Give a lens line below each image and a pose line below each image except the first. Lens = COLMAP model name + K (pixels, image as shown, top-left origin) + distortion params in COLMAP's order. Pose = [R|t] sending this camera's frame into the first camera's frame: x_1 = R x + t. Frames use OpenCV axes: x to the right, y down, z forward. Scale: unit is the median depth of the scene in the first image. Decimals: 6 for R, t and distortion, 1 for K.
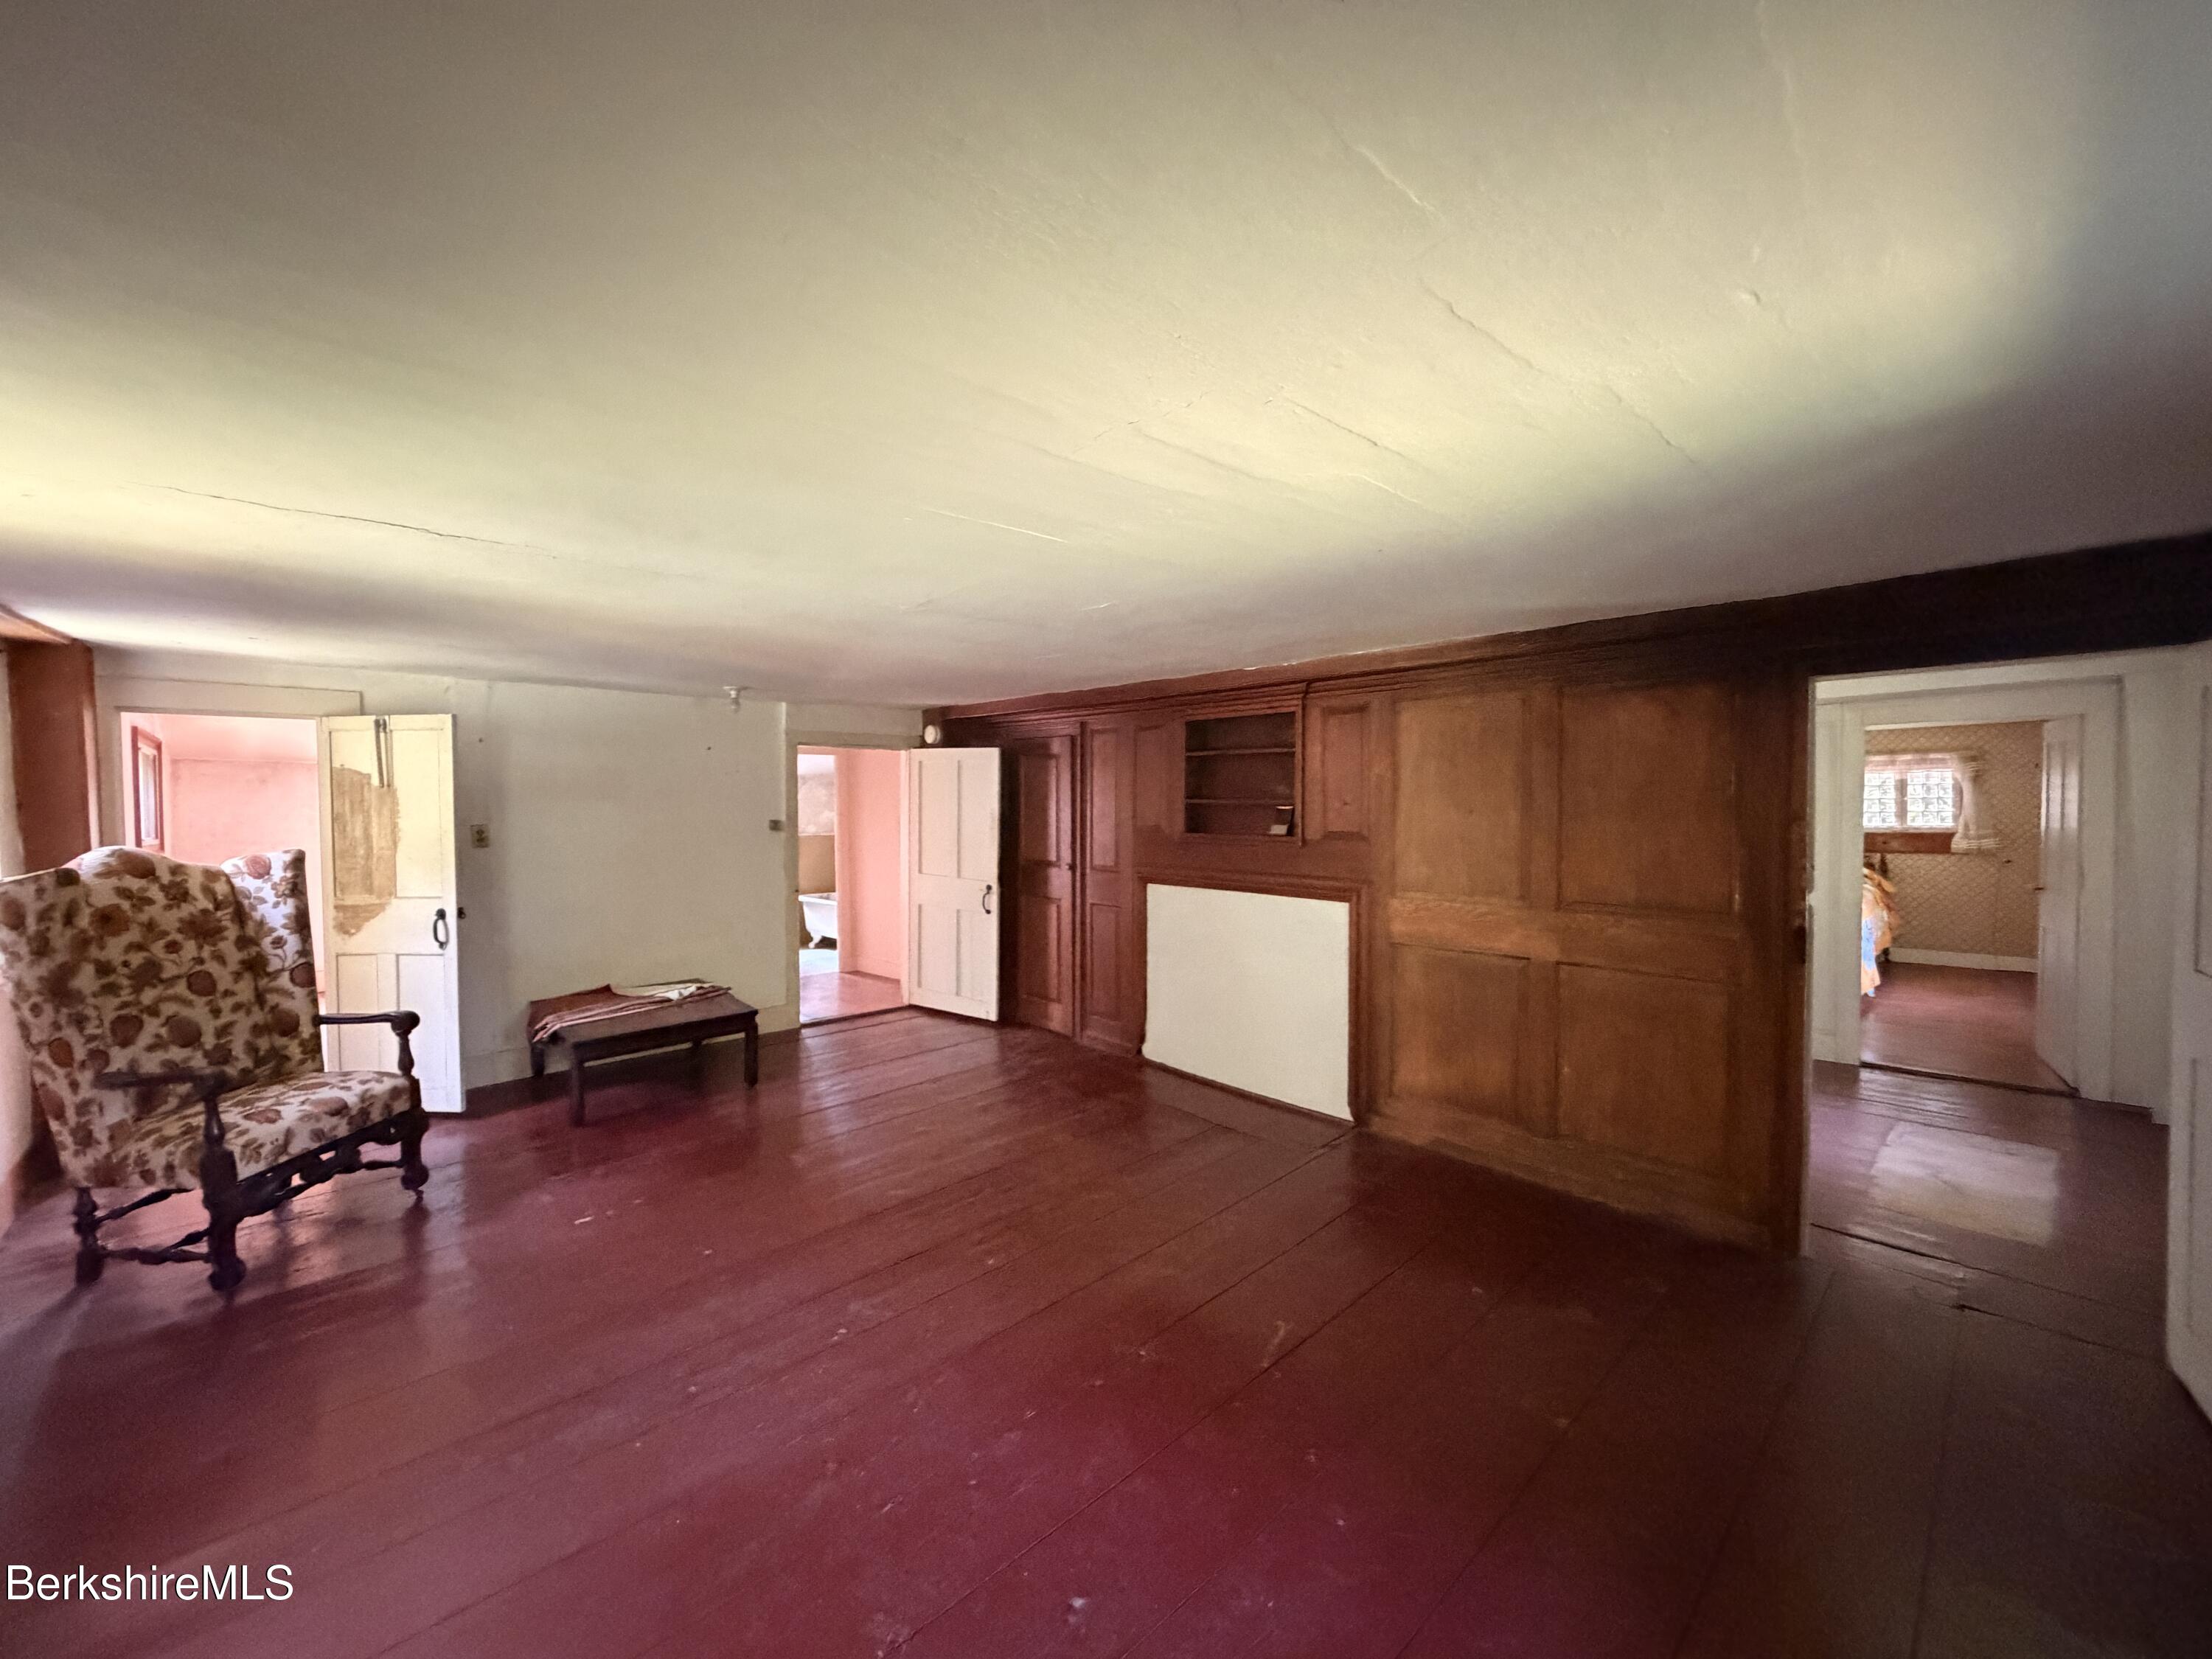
lens RADIAL K [[877.7, 0, 1107.6], [0, 877.7, 827.8], [0, 0, 1]] dist [0.000712, -0.000559]
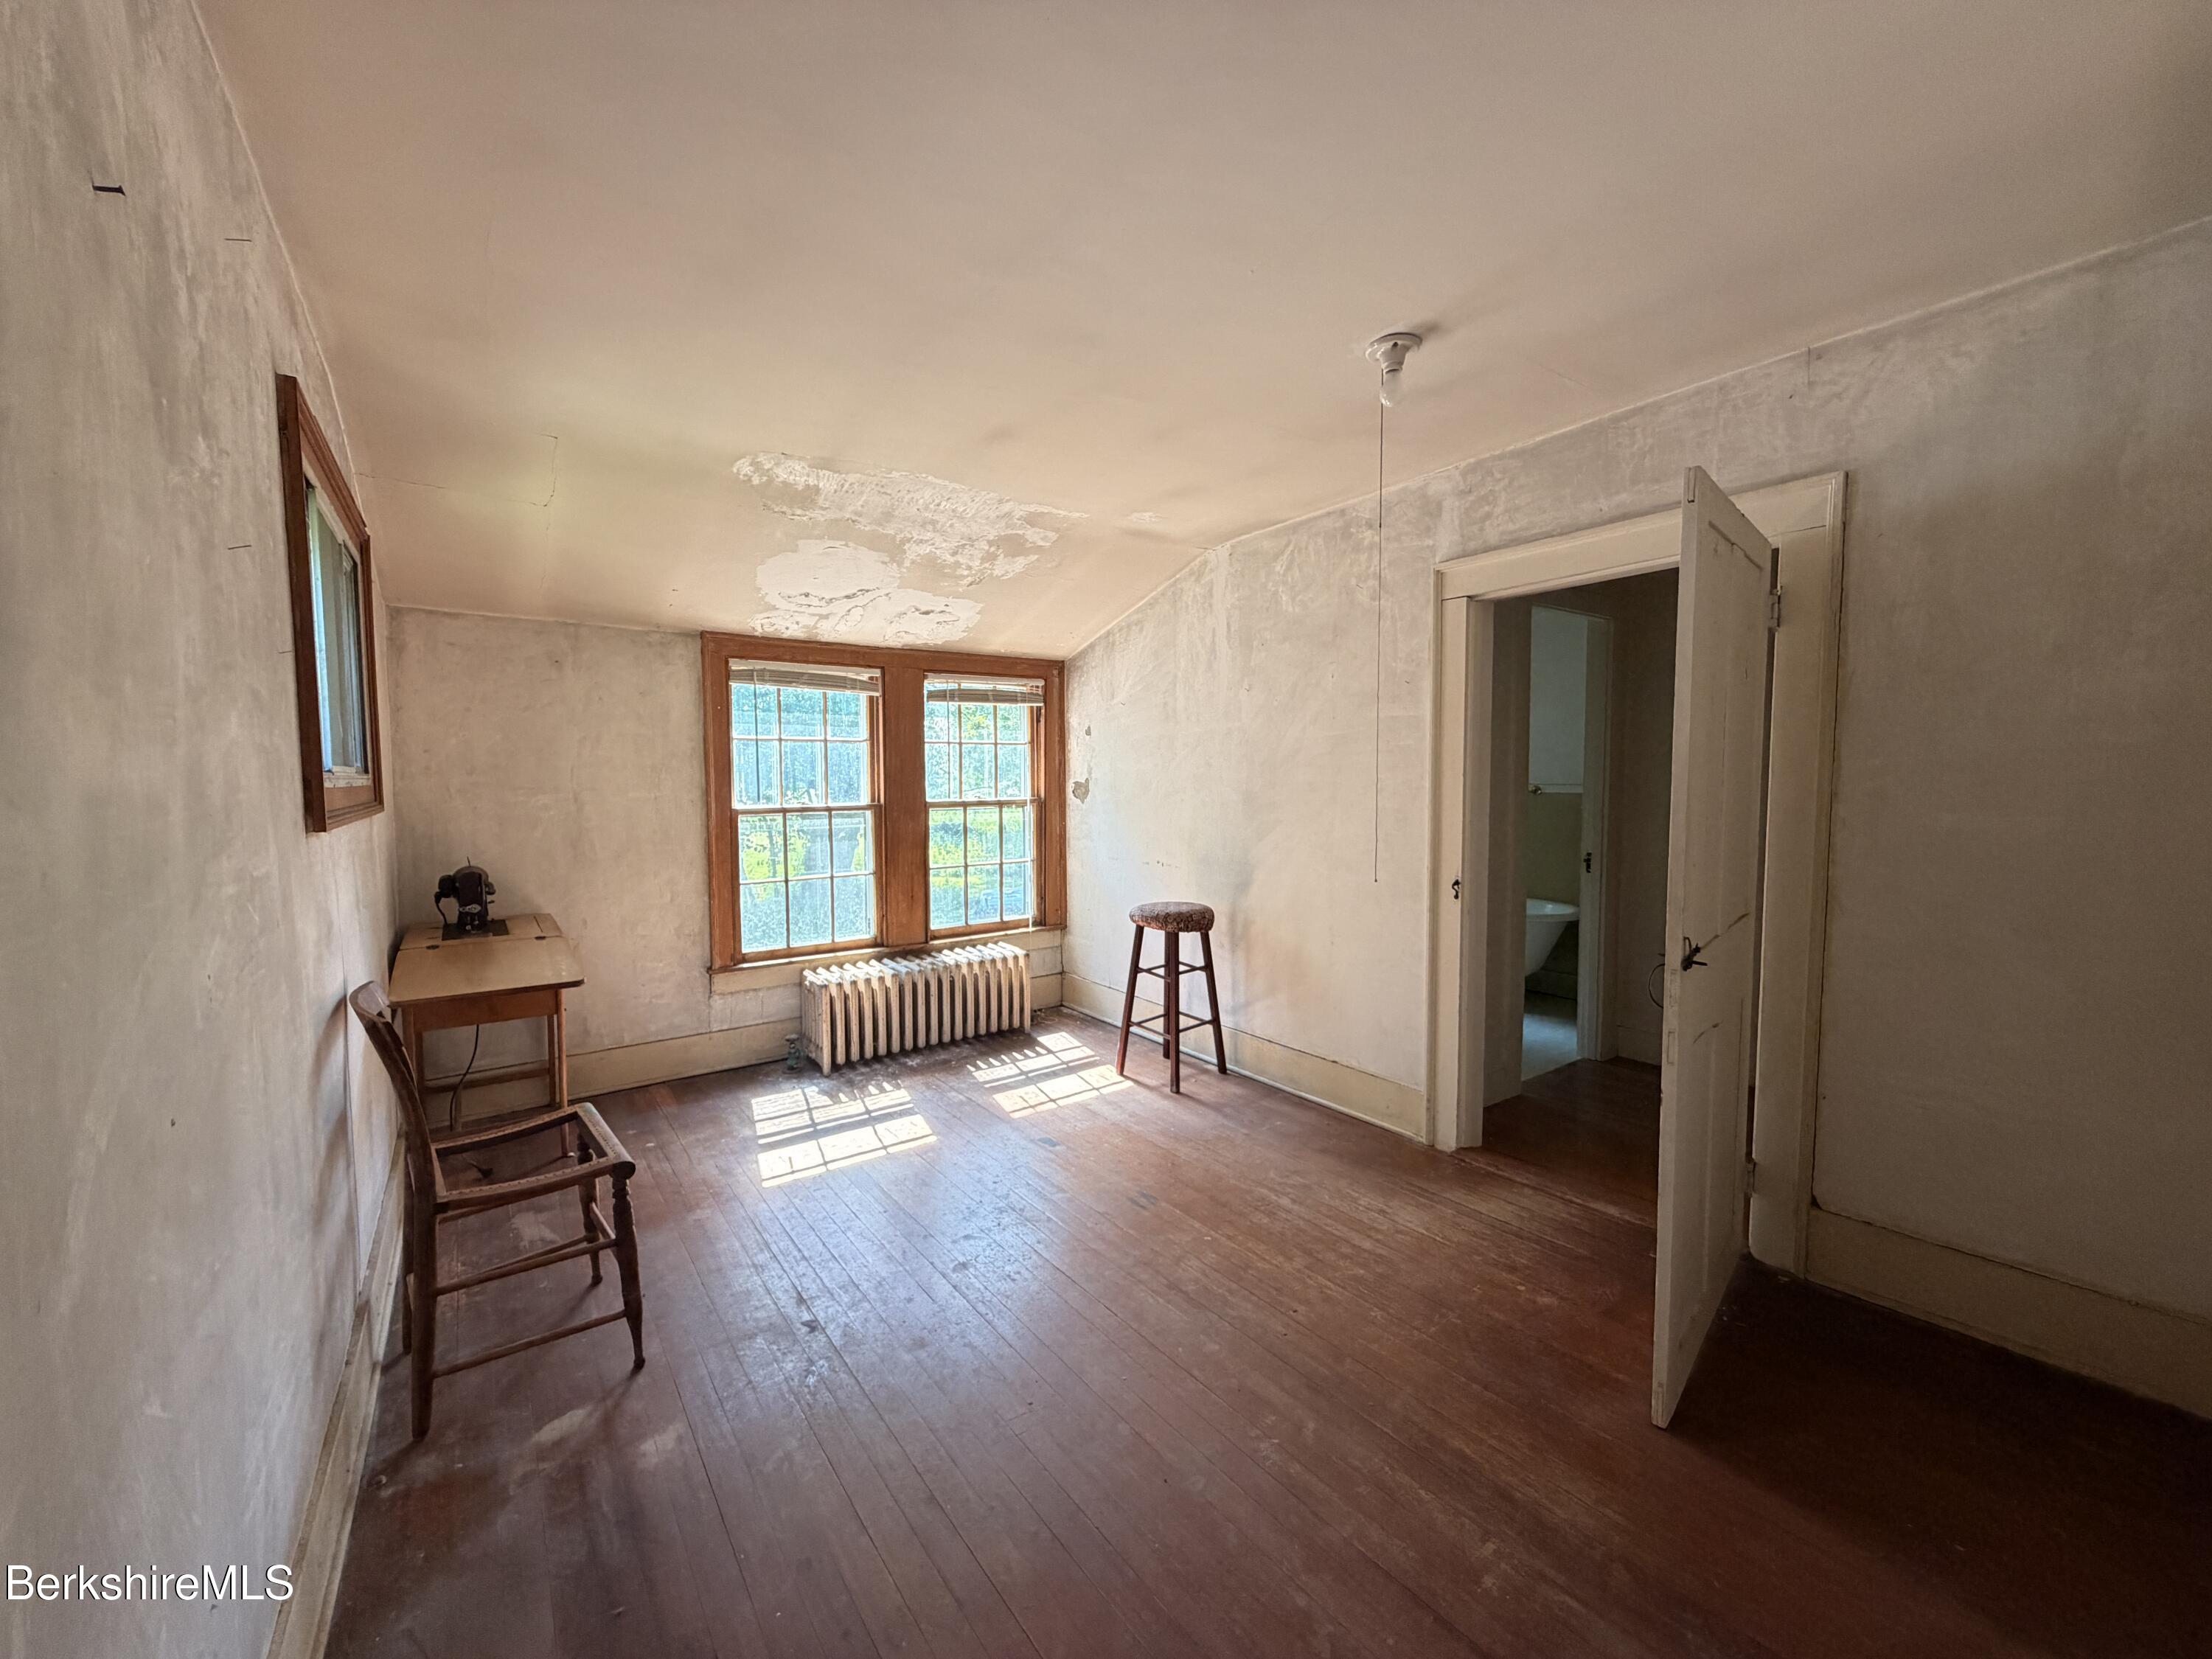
lens RADIAL K [[877.7, 0, 1105.6], [0, 877.7, 830.2], [0, 0, 1]] dist [0.000712, -0.000559]
pose [[0.992749, 0.005277, -0.120086, -0.627685], [-0.000707, 0.999275, 0.038065, 0.022376], [0.120200, -0.037704, 0.992033, 0.575684]]
